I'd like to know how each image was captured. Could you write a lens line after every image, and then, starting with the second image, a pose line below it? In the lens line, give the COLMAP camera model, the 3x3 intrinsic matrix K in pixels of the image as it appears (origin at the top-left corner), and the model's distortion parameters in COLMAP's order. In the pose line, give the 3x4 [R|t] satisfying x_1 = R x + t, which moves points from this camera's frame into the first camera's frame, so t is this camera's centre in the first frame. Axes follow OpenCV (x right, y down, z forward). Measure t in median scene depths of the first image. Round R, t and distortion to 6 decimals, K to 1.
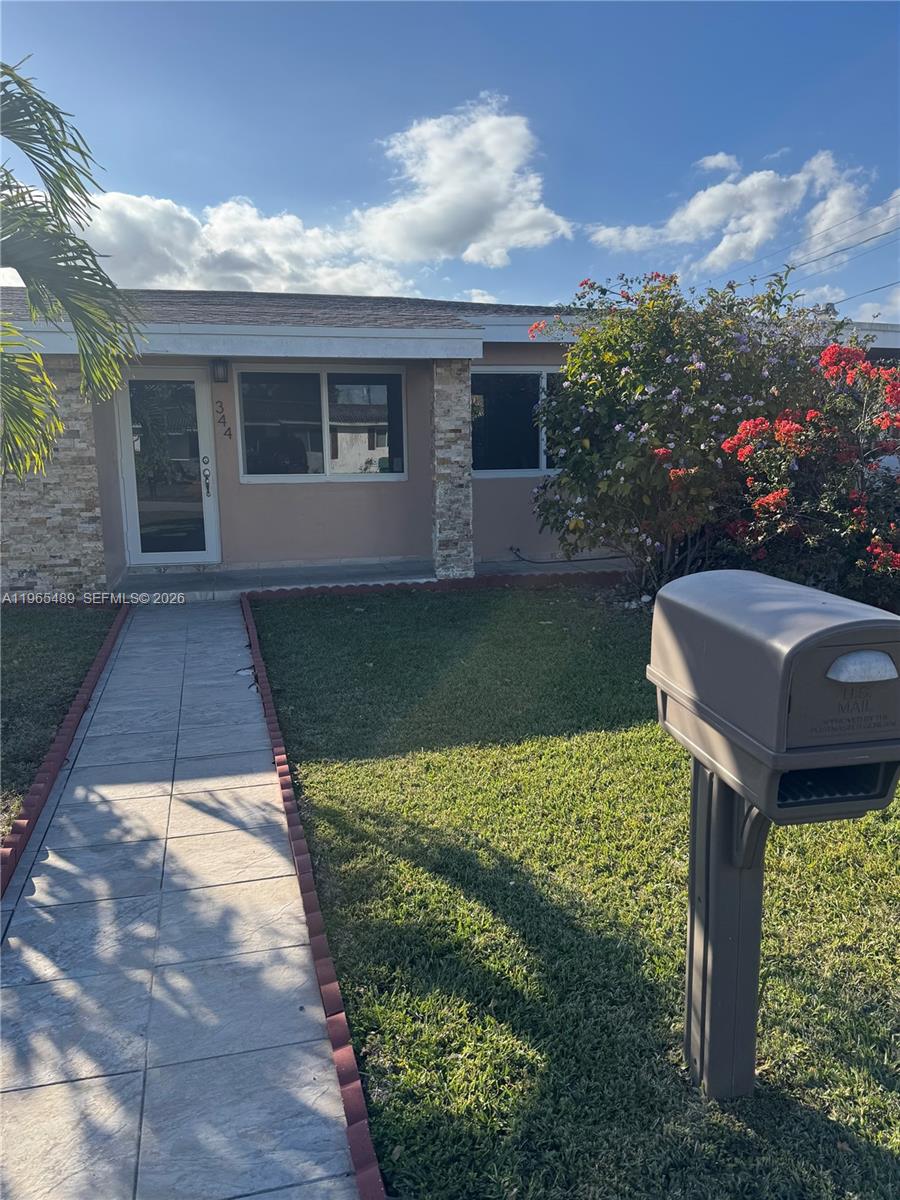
lens RADIAL K [[925.3, 0, 448.1], [0, 925.3, 596.1], [0, 0, 1]] dist [0.156585, -0.219456]
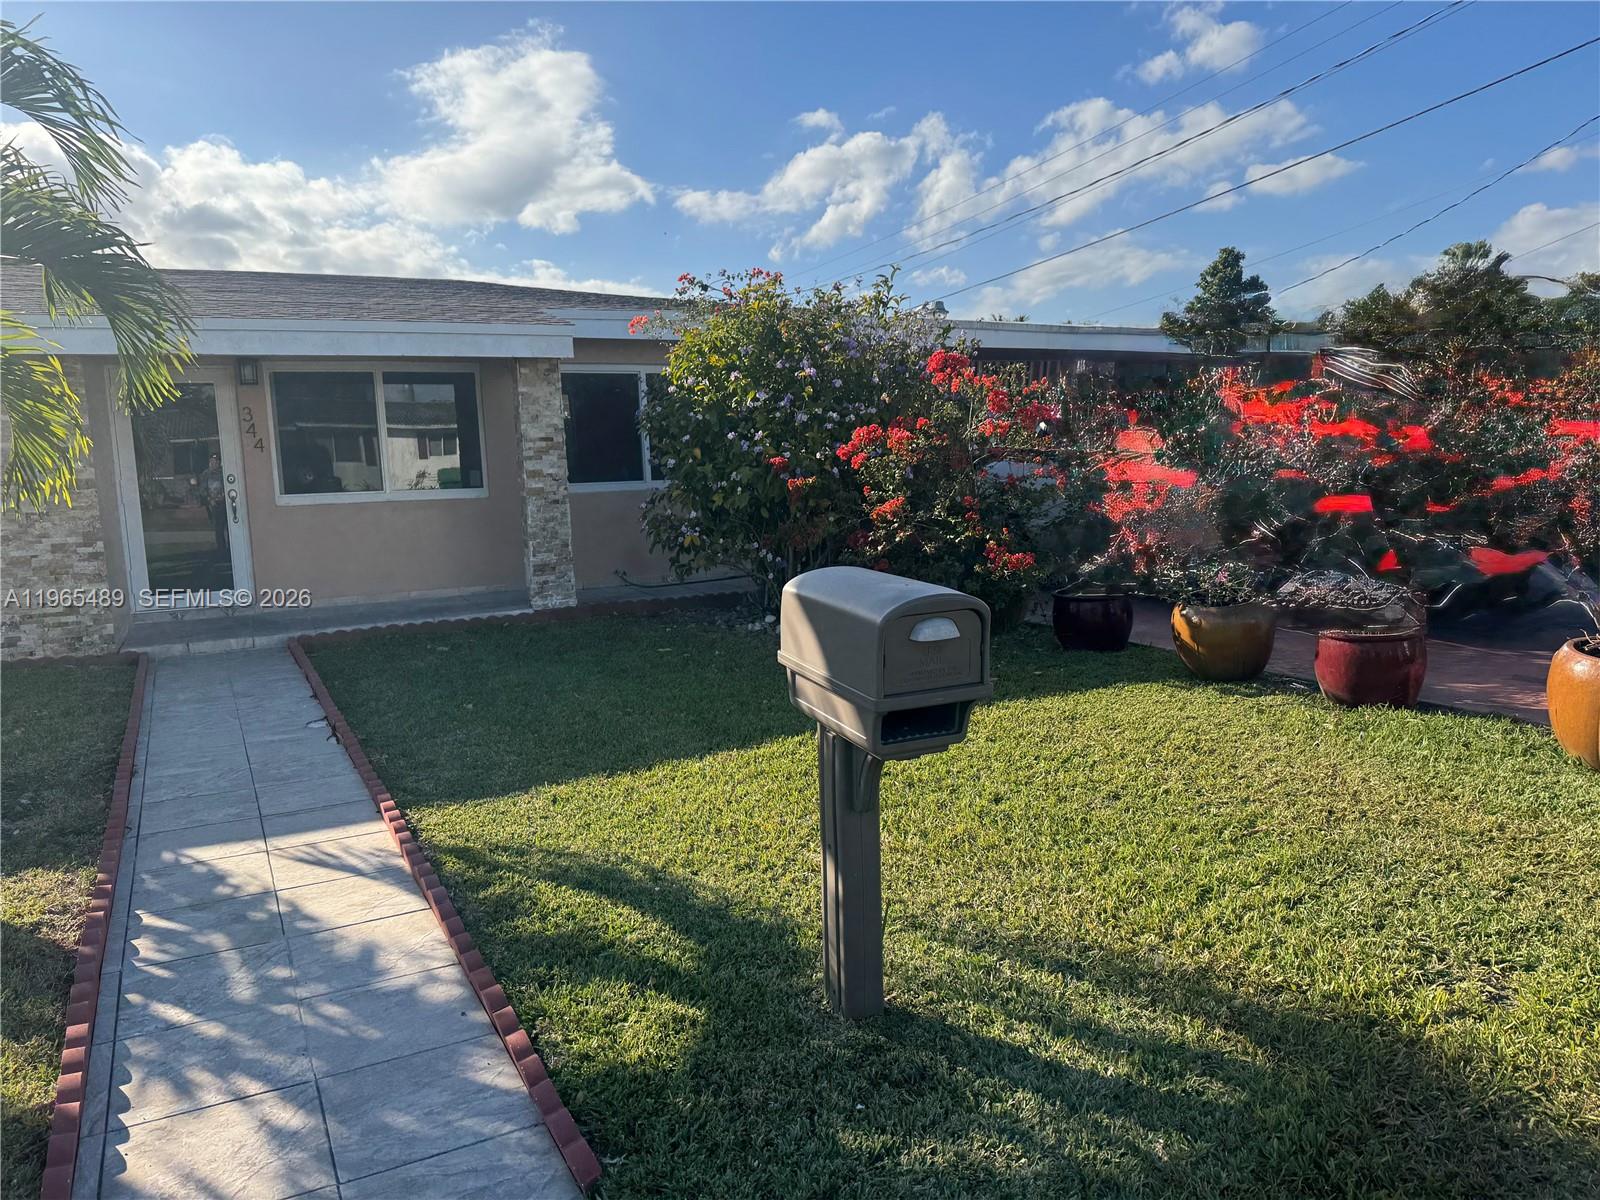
lens RADIAL K [[1185.5, 0, 779.3], [0, 1185.5, 600.8], [0, 0, 1]] dist [0.032769, -0.002506]
pose [[0.974319, -0.043870, 0.220859, -0.040679], [0.051302, 0.998290, -0.028026, 0.020144], [-0.219252, 0.038637, 0.974903, -0.162735]]
